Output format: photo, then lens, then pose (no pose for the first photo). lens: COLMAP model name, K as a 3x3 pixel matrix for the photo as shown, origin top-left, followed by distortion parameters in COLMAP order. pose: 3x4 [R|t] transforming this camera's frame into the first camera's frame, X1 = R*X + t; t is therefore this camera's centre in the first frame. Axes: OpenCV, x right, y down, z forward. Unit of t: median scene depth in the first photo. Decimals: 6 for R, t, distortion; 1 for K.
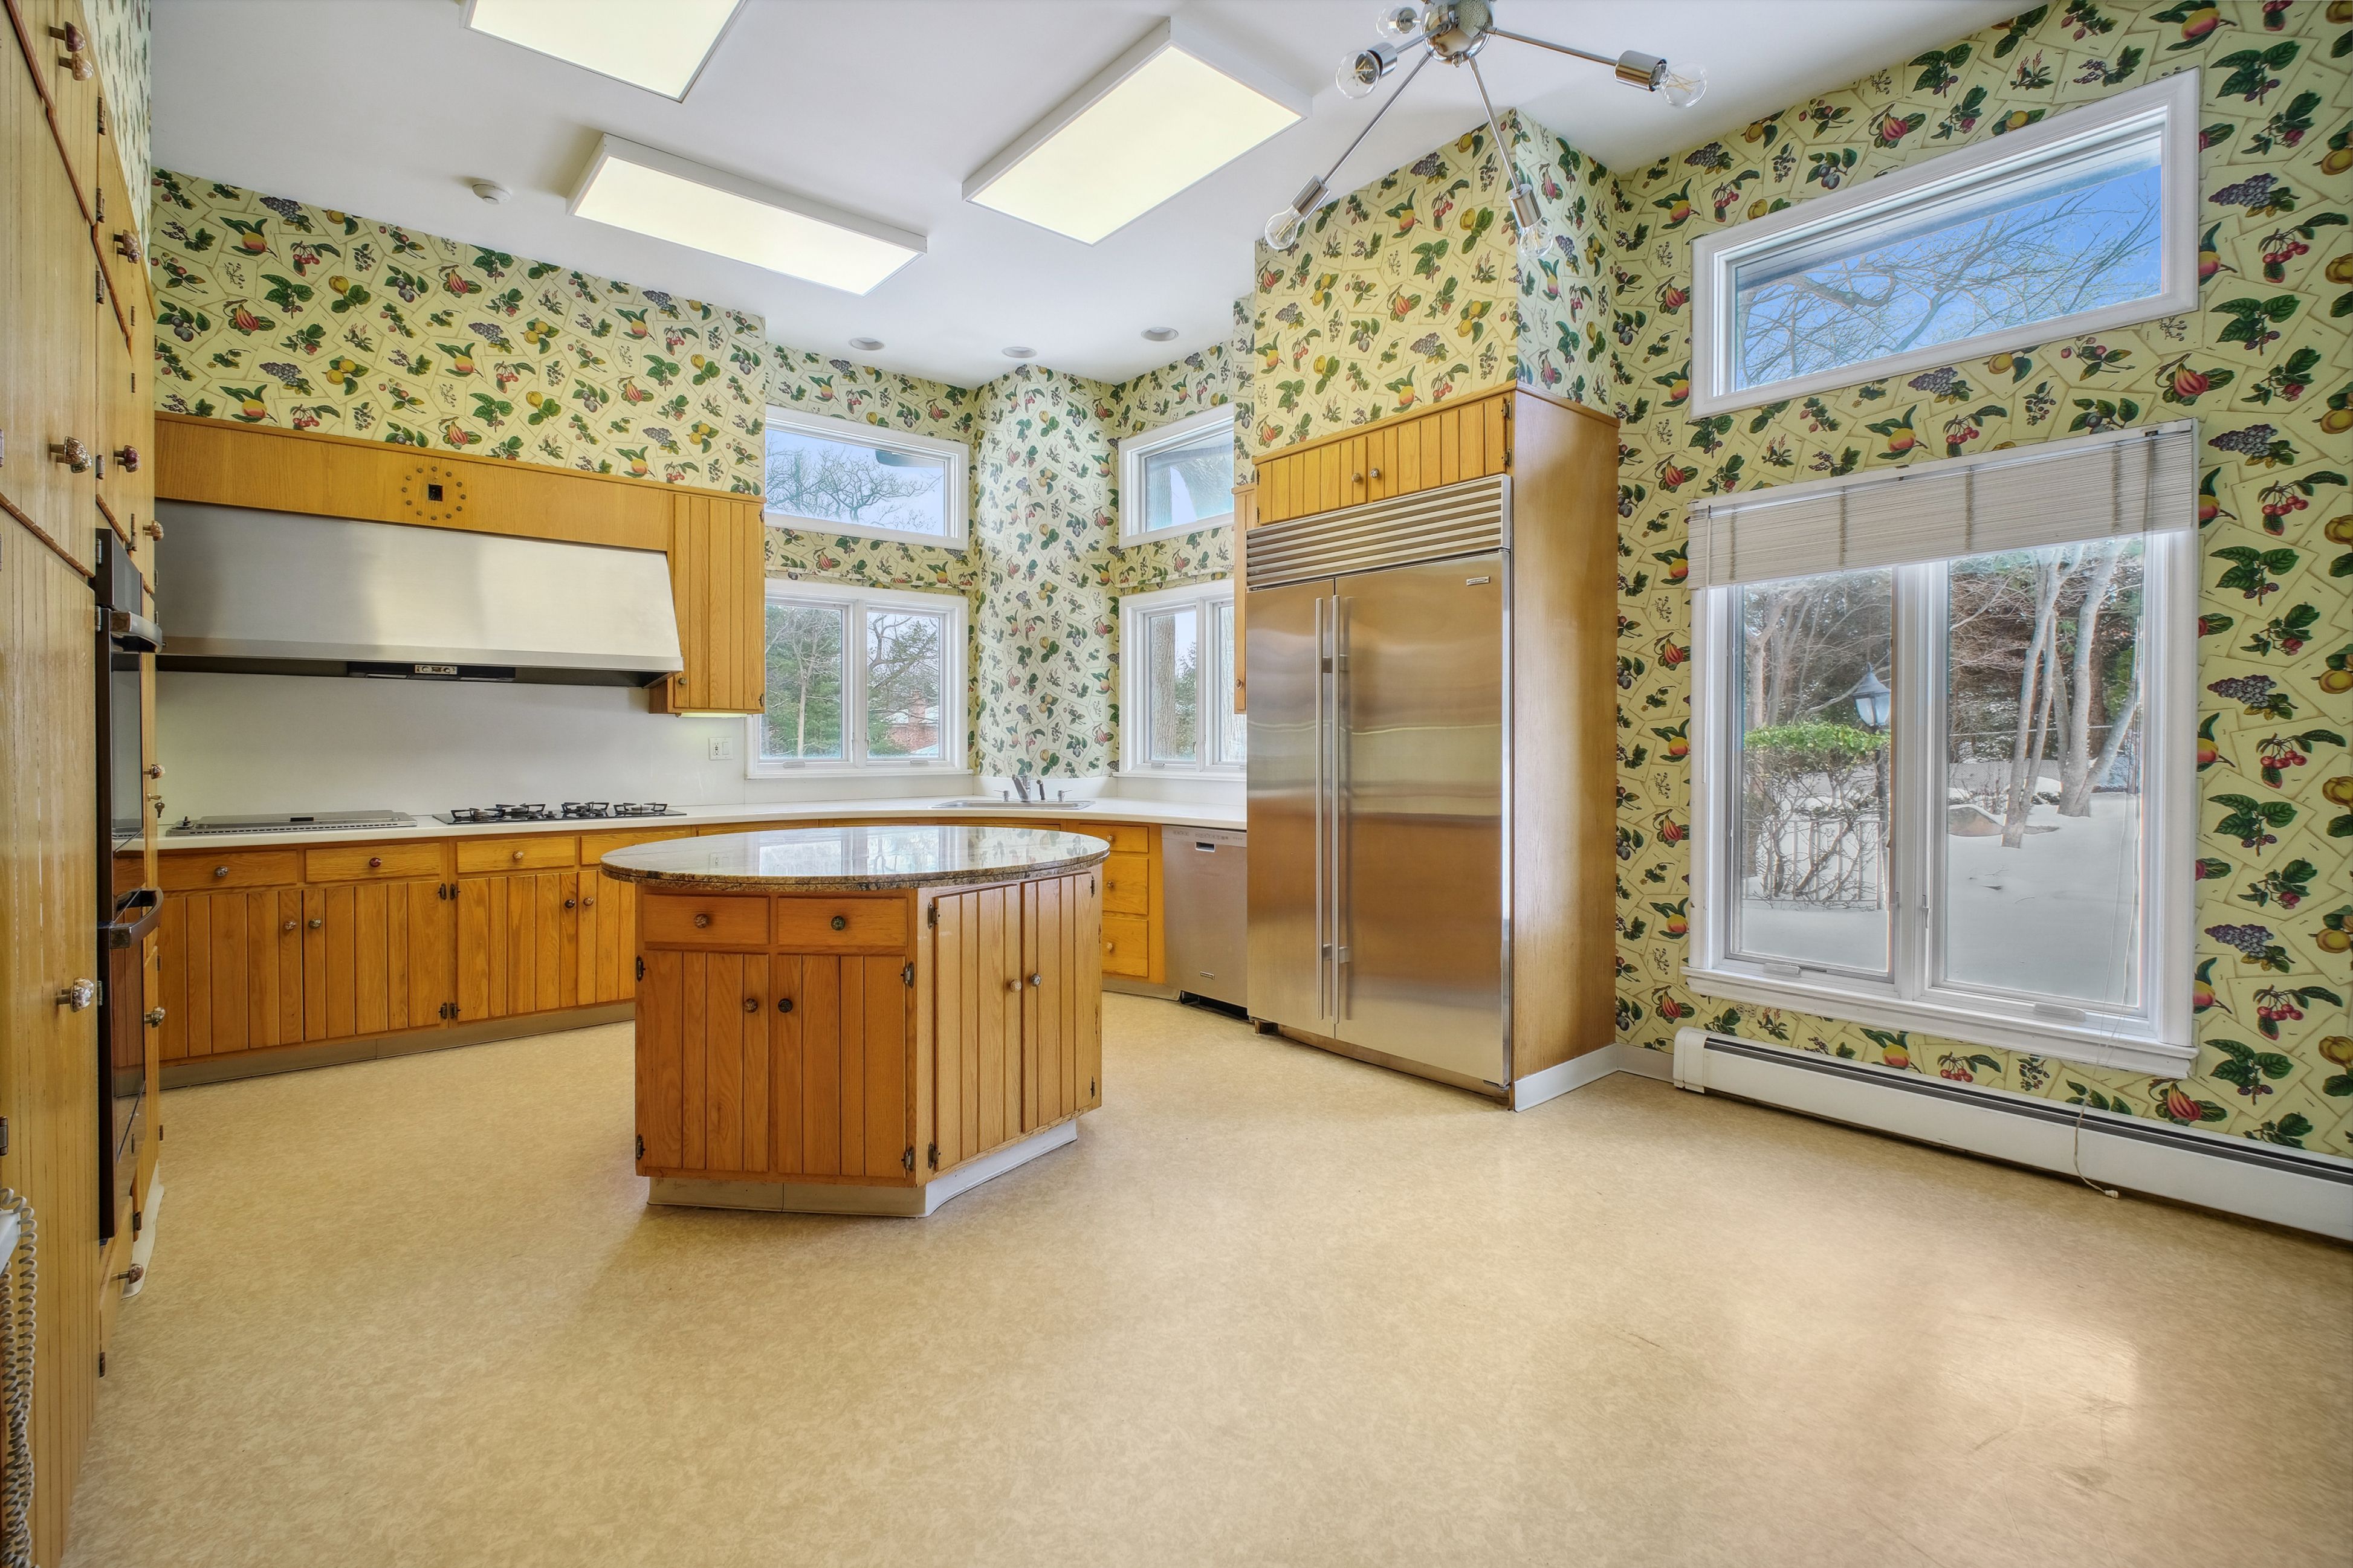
lens RADIAL K [[1086.3, 0, 1164.4], [0, 1086.3, 740.2], [0, 0, 1]] dist [-0.000285, -0.000251]
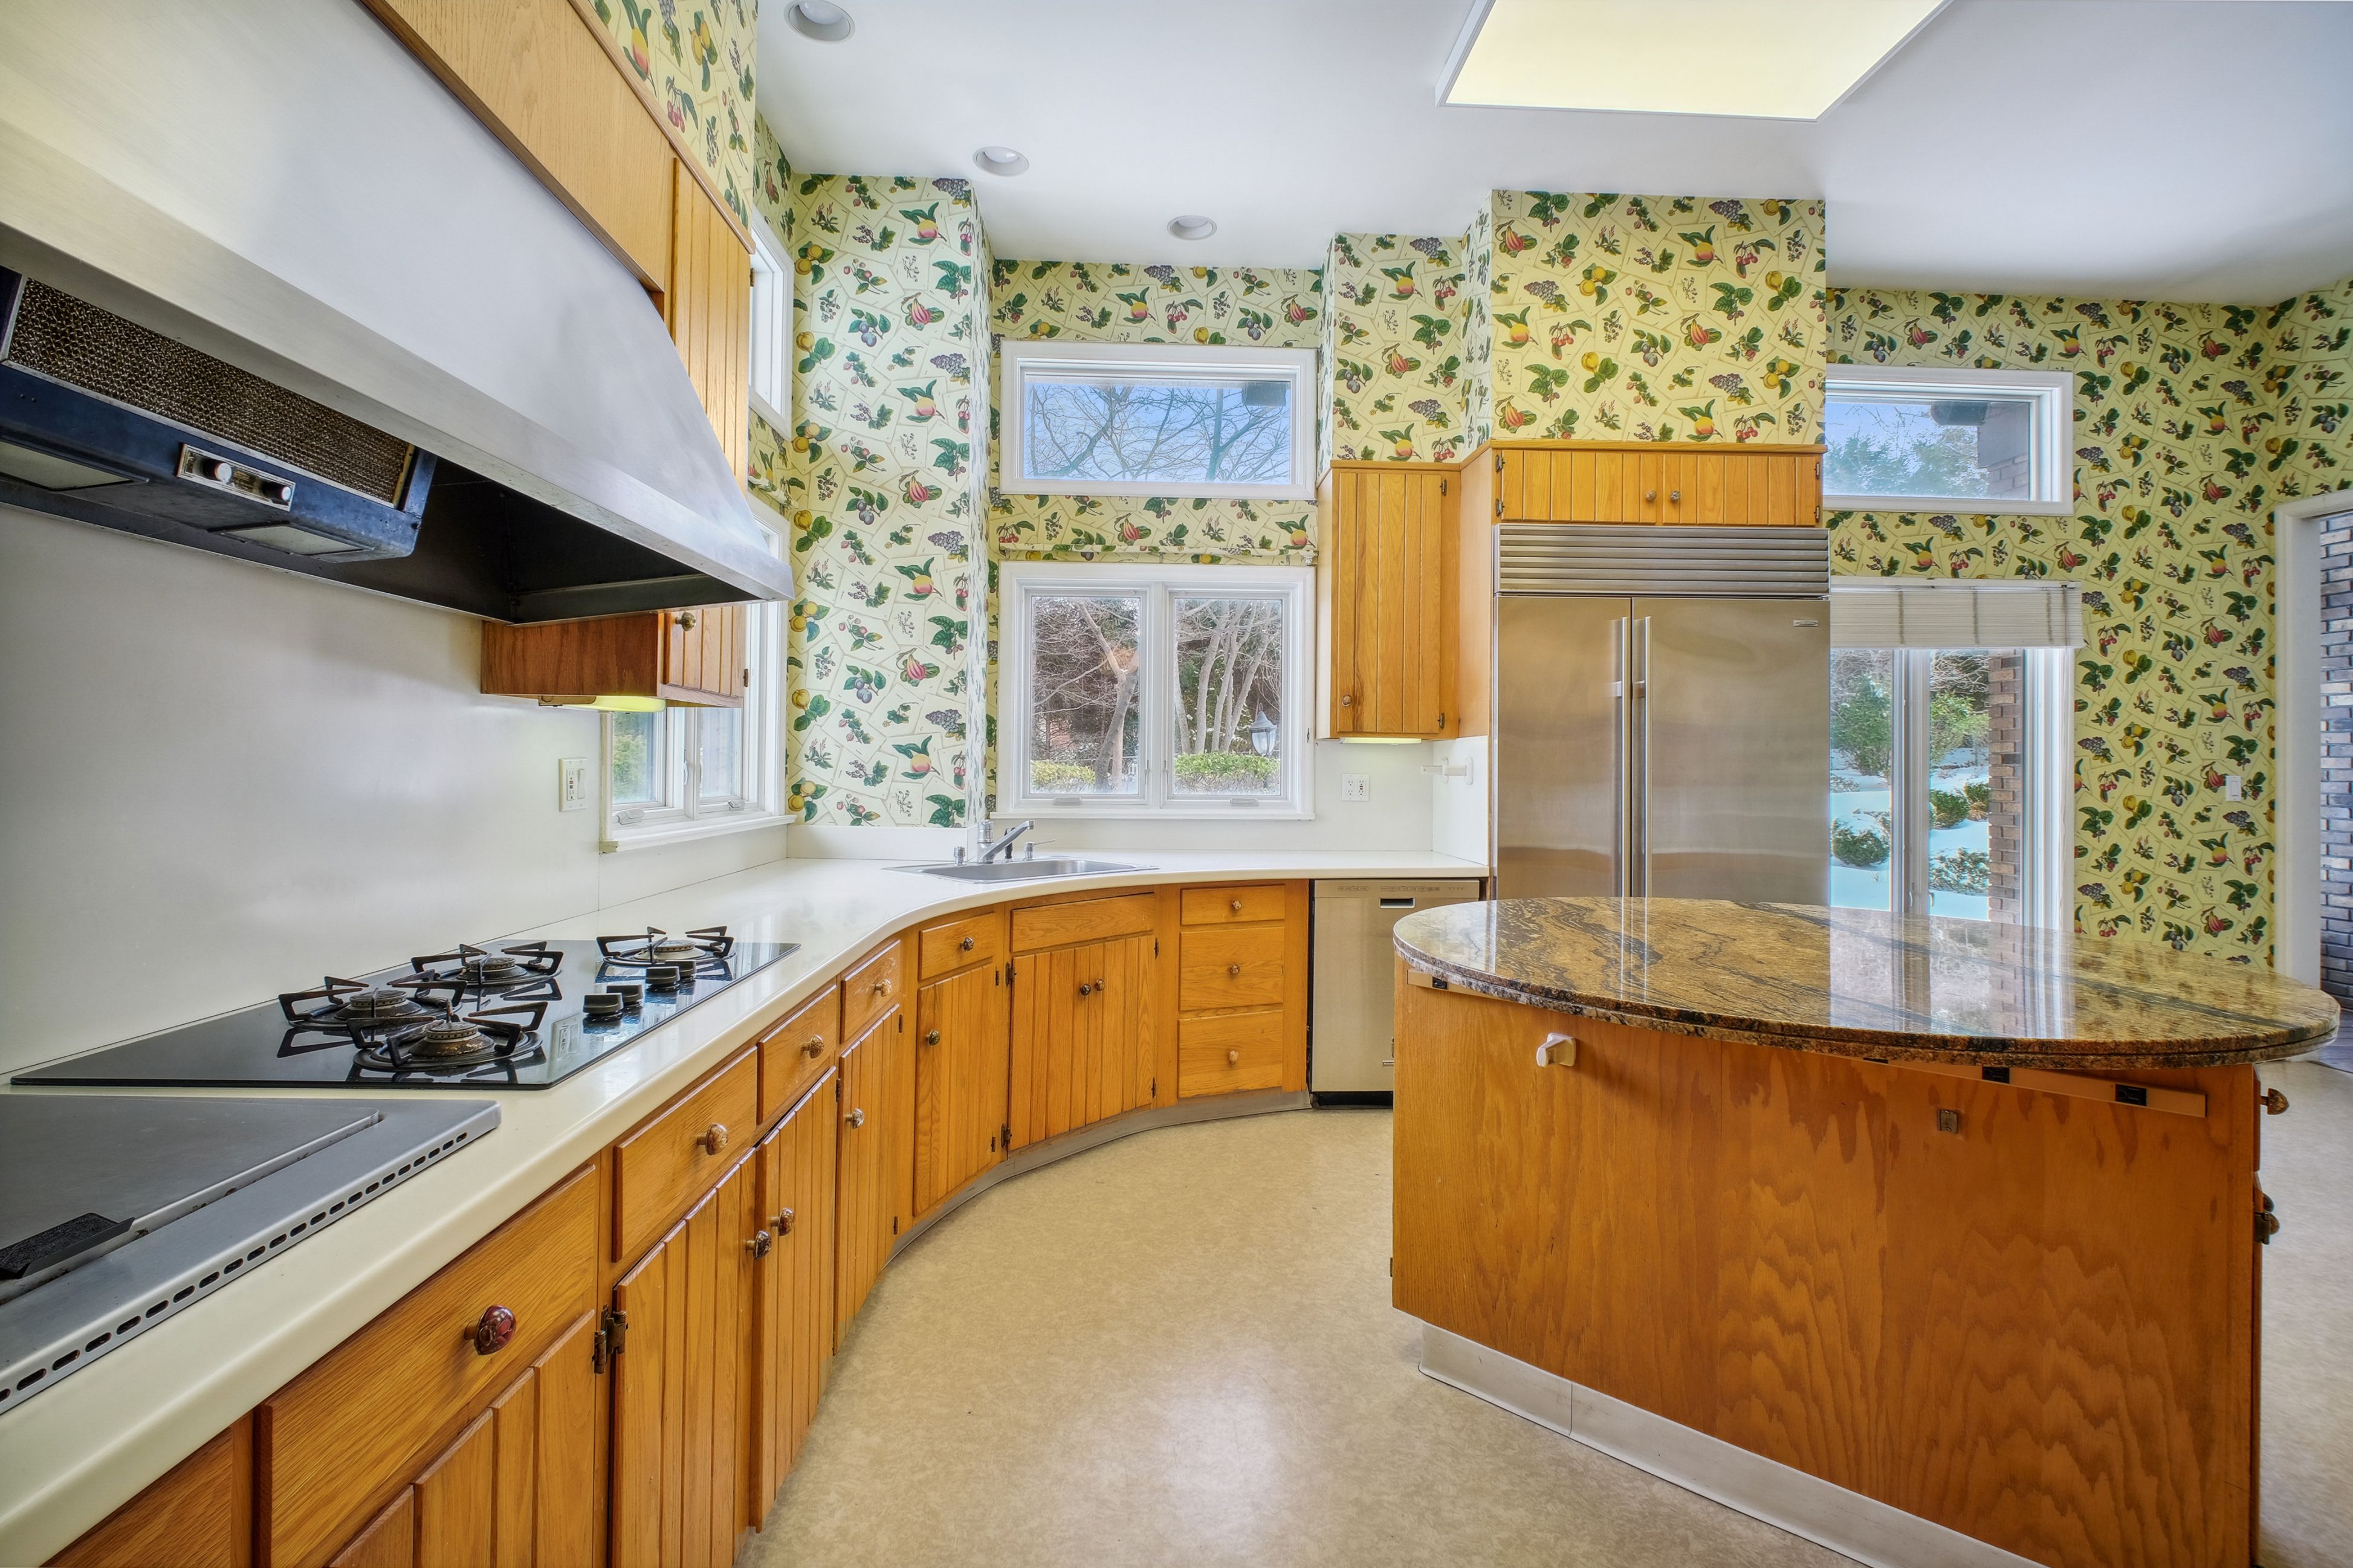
lens RADIAL K [[1086.3, 0, 1164.4], [0, 1086.3, 740.2], [0, 0, 1]] dist [-0.000285, -0.000251]
pose [[0.600792, 0.019579, 0.799166, -0.987093], [-0.009434, 0.999804, -0.017402, -0.009139], [-0.799350, 0.002916, 0.600859, 0.909277]]
